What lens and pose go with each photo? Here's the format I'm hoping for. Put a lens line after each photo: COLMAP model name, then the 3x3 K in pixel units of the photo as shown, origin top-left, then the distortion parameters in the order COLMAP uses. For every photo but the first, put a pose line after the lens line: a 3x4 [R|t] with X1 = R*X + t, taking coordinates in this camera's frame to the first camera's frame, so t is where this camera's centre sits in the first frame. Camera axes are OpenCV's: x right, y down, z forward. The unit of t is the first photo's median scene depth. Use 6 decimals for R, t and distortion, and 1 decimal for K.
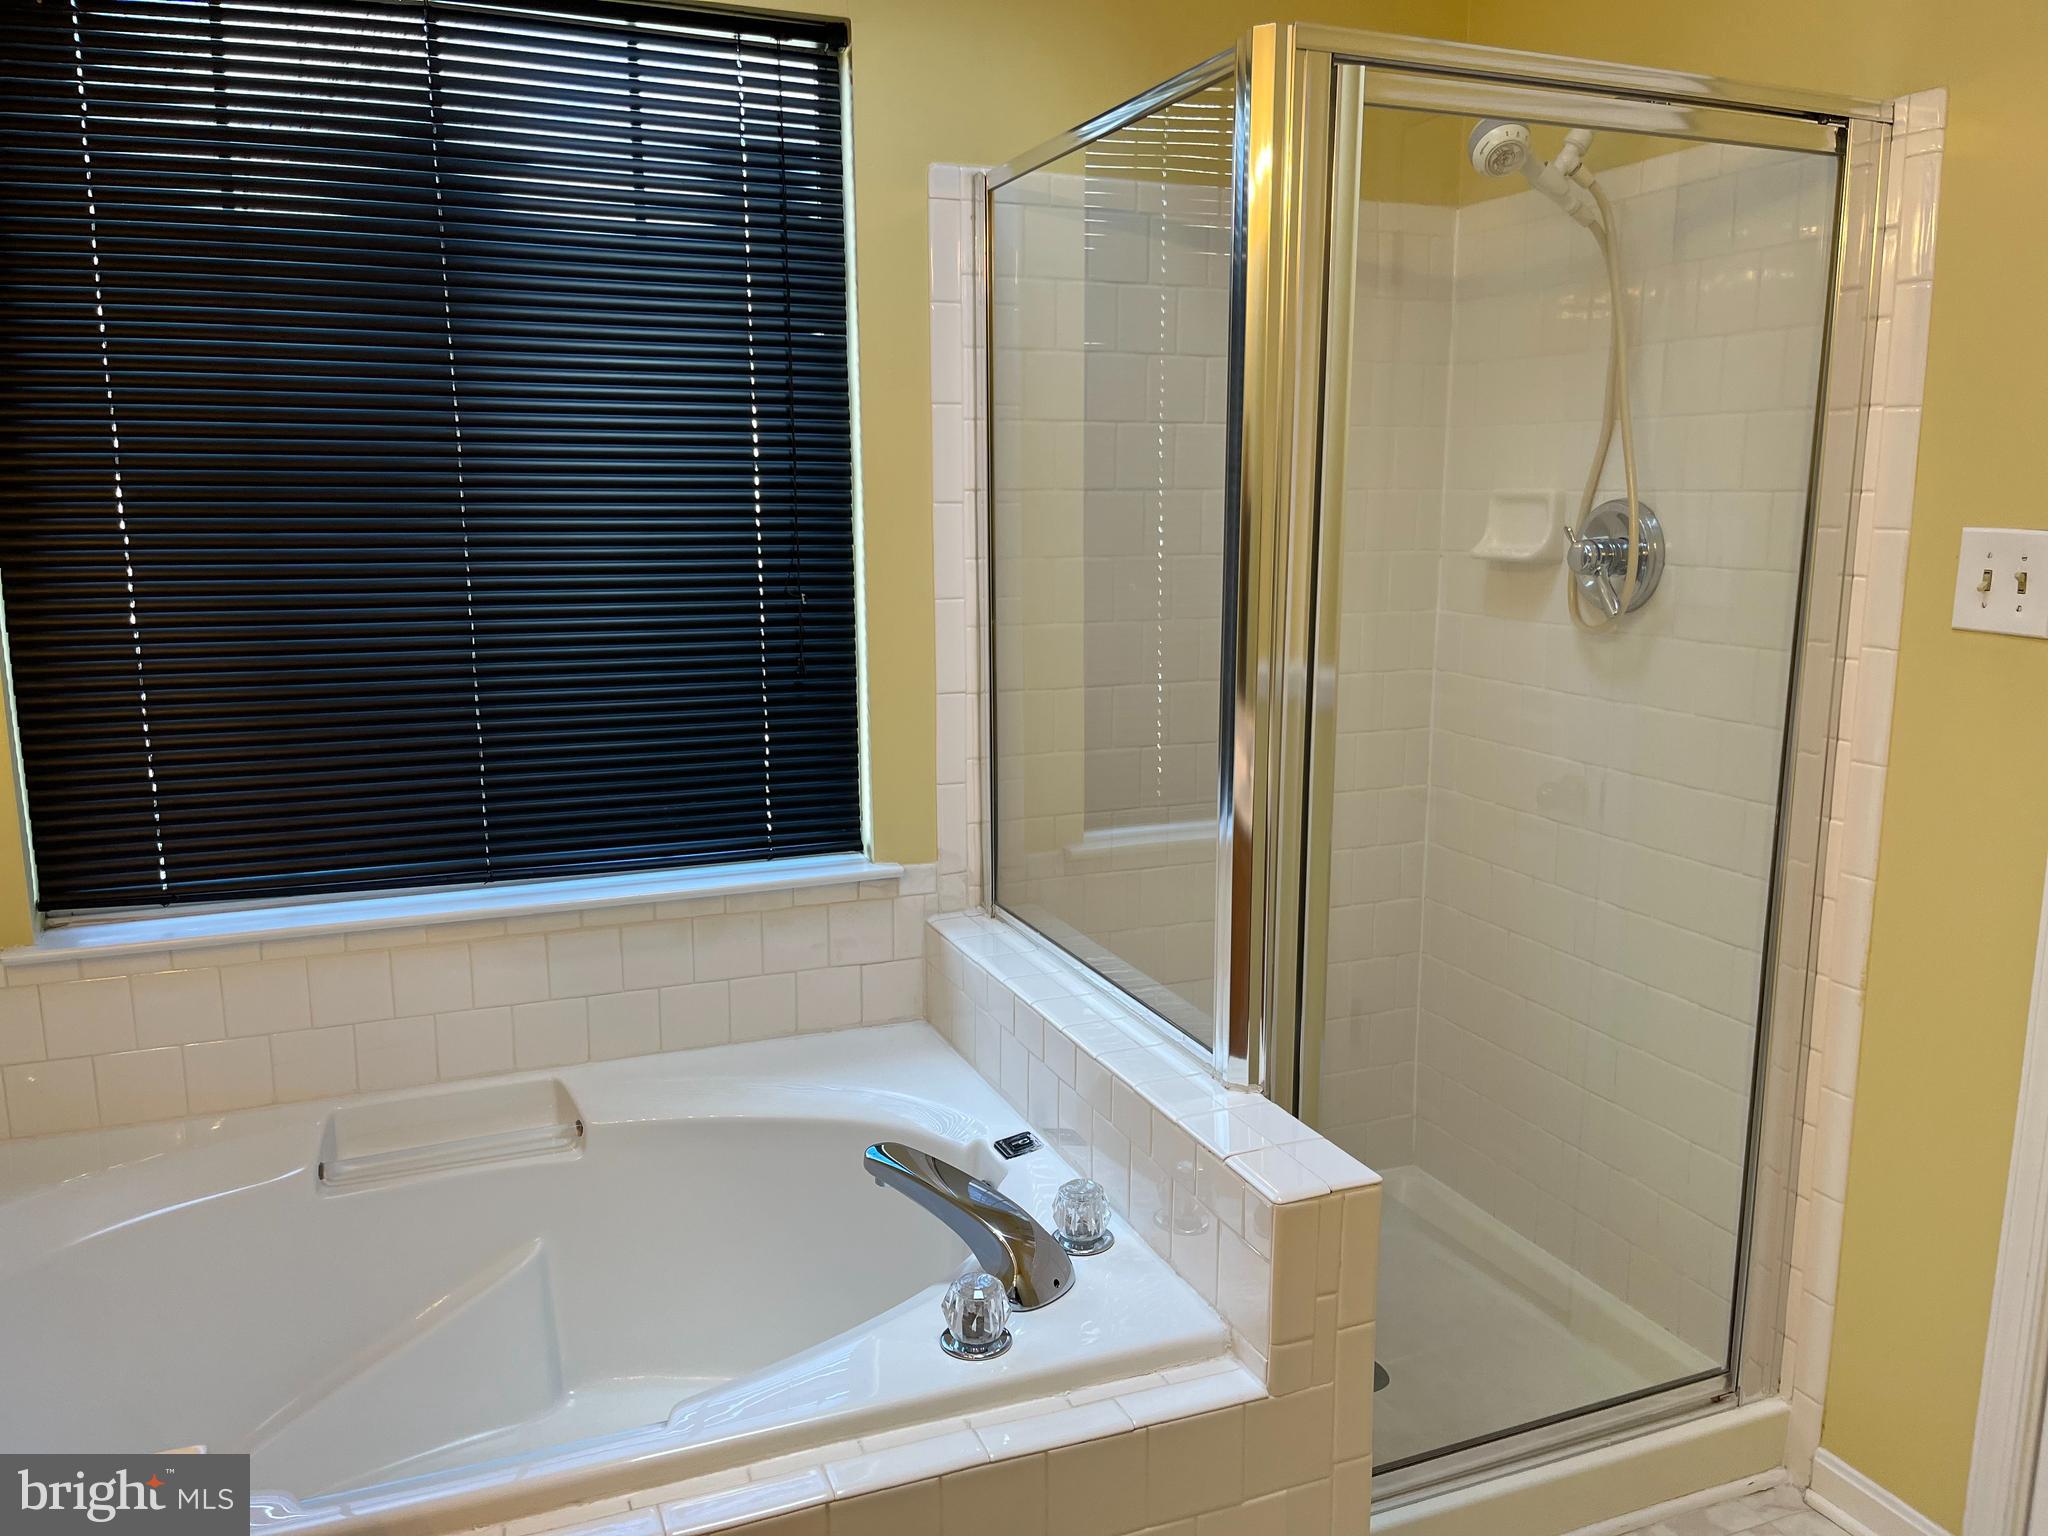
lens RADIAL K [[1551.6, 0, 1030.5], [0, 1551.6, 757.7], [0, 0, 1]] dist [0.054012, -0.073019]
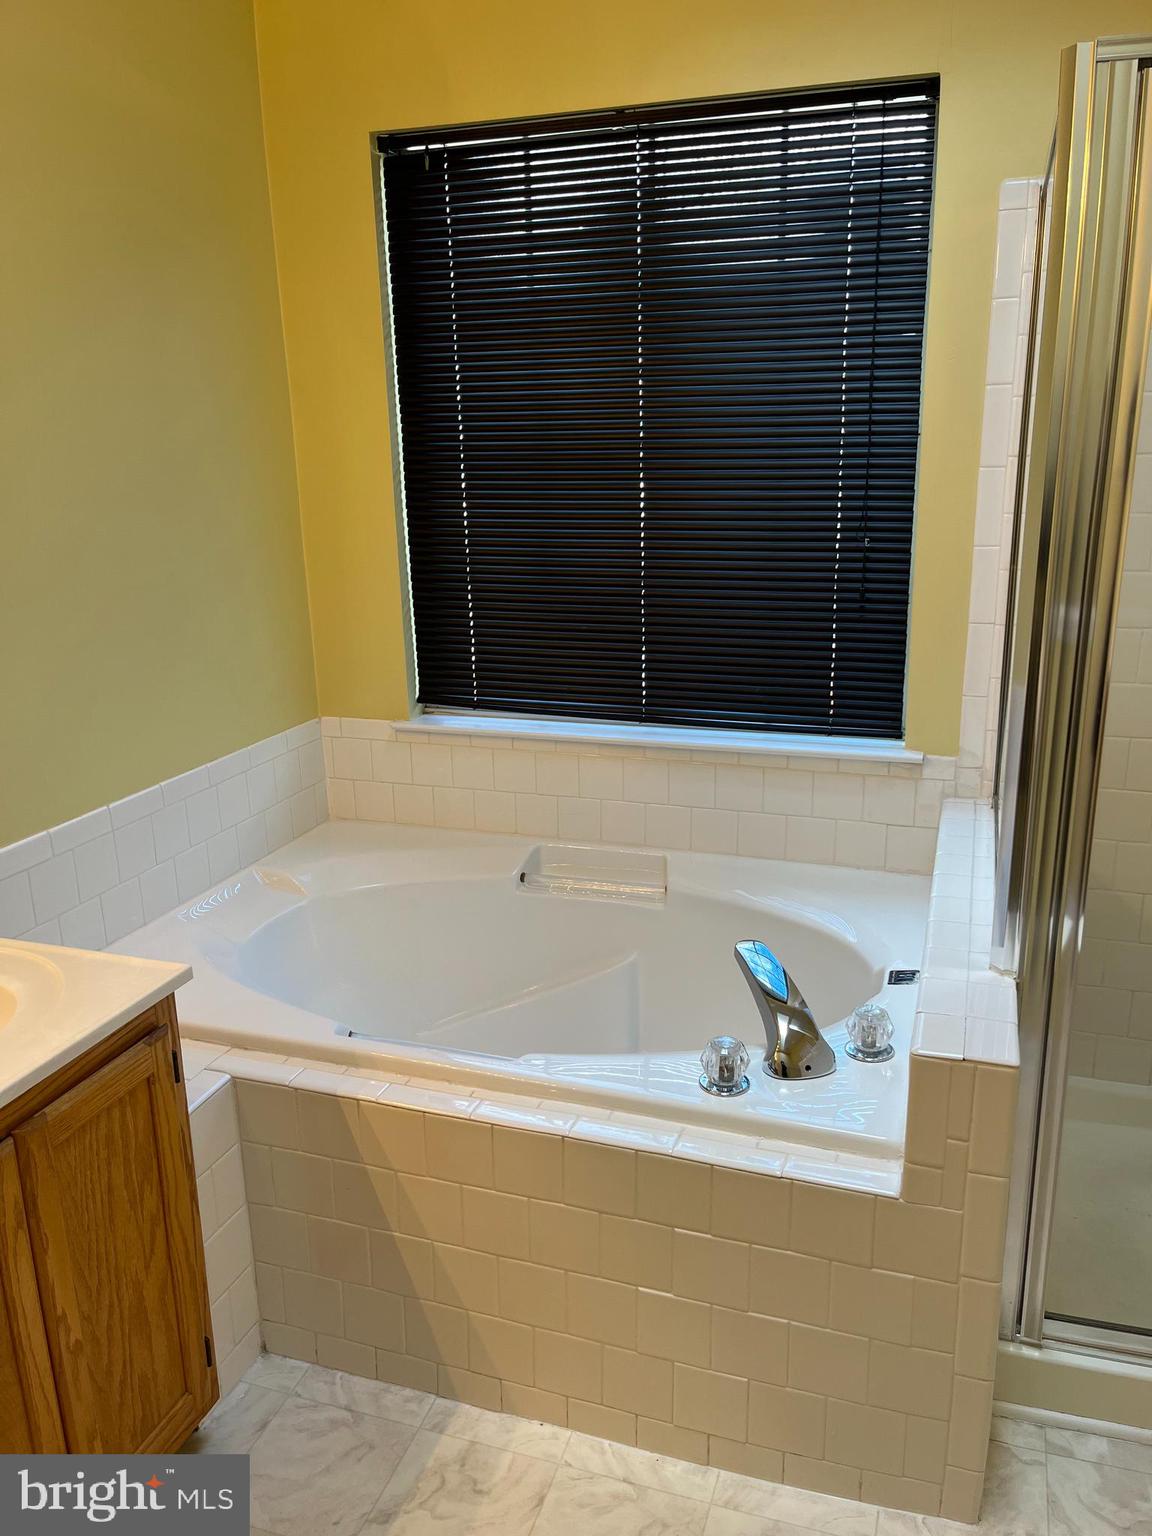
lens RADIAL K [[1163.7, 0, 592.6], [0, 1163.7, 760.3], [0, 0, 1]] dist [0.054012, -0.073019]
pose [[0.759343, 0.156582, -0.631570, 0.342456], [-0.095337, 0.986913, 0.130055, -0.027642], [0.643669, -0.038545, 0.764333, 0.087821]]
